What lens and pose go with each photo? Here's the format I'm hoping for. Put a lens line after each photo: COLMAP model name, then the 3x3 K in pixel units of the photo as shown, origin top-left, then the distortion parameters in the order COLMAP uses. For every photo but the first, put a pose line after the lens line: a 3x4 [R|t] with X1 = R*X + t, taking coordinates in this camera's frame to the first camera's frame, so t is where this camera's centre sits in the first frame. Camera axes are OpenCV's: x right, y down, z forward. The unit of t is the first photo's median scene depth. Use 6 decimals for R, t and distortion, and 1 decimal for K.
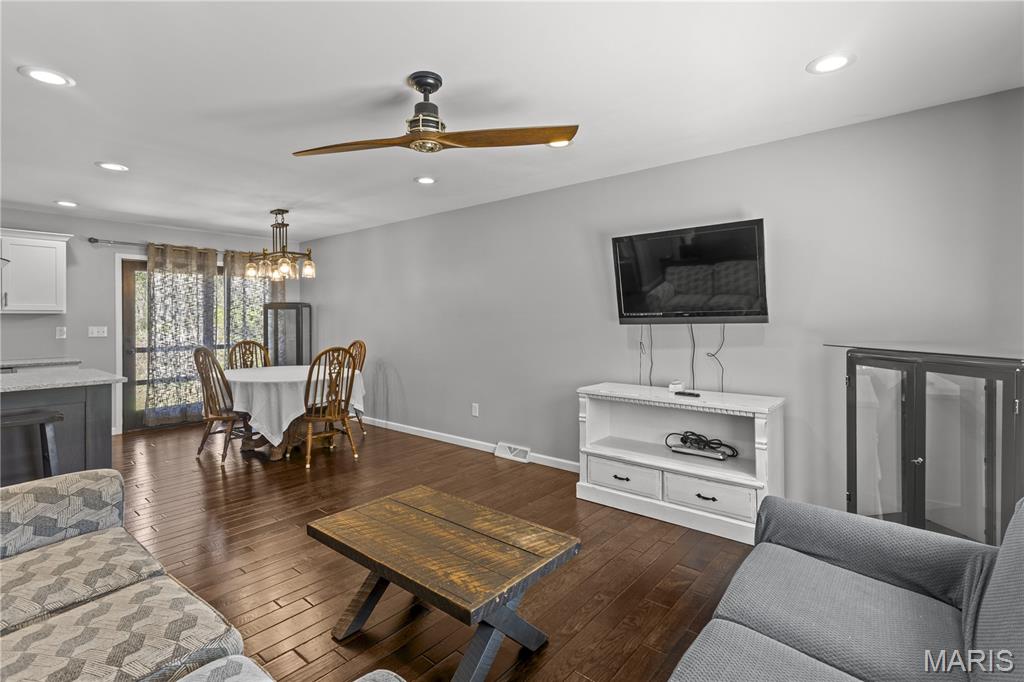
lens RADIAL K [[484.2, 0, 507.8], [0, 484.2, 322.0], [0, 0, 1]] dist [-0.000752, 0.004838]
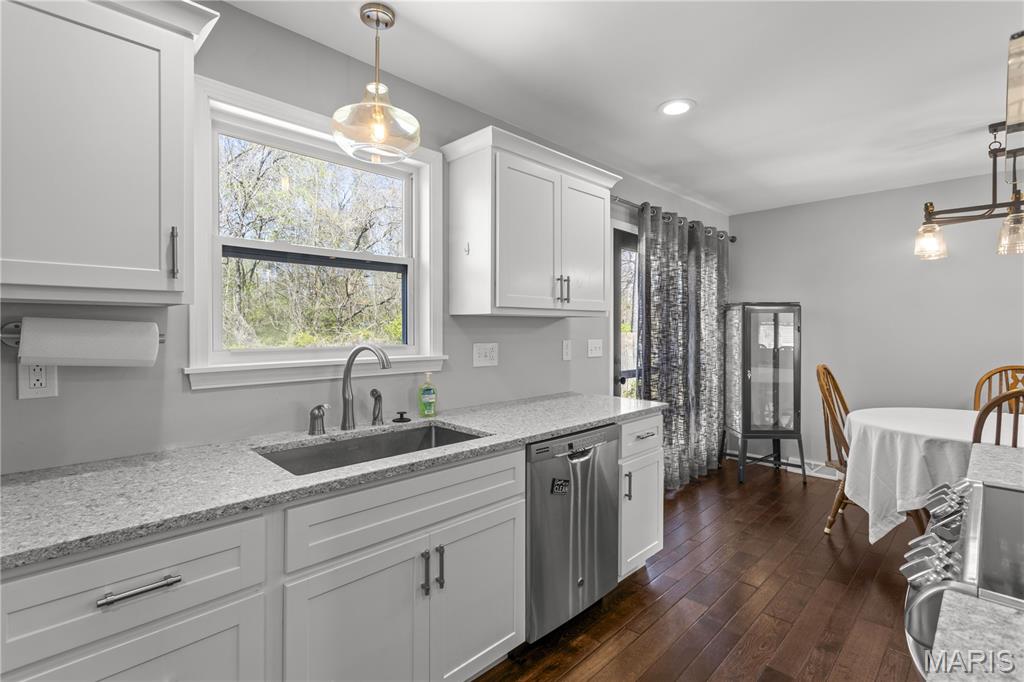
lens RADIAL K [[484.2, 0, 518.4], [0, 484.2, 334.5], [0, 0, 1]] dist [-0.000752, 0.004838]
pose [[0.998229, 0.007555, -0.059013, -0.852649], [-0.007075, 0.999940, 0.008339, -0.000875], [0.059073, -0.007907, 0.998222, 0.374013]]
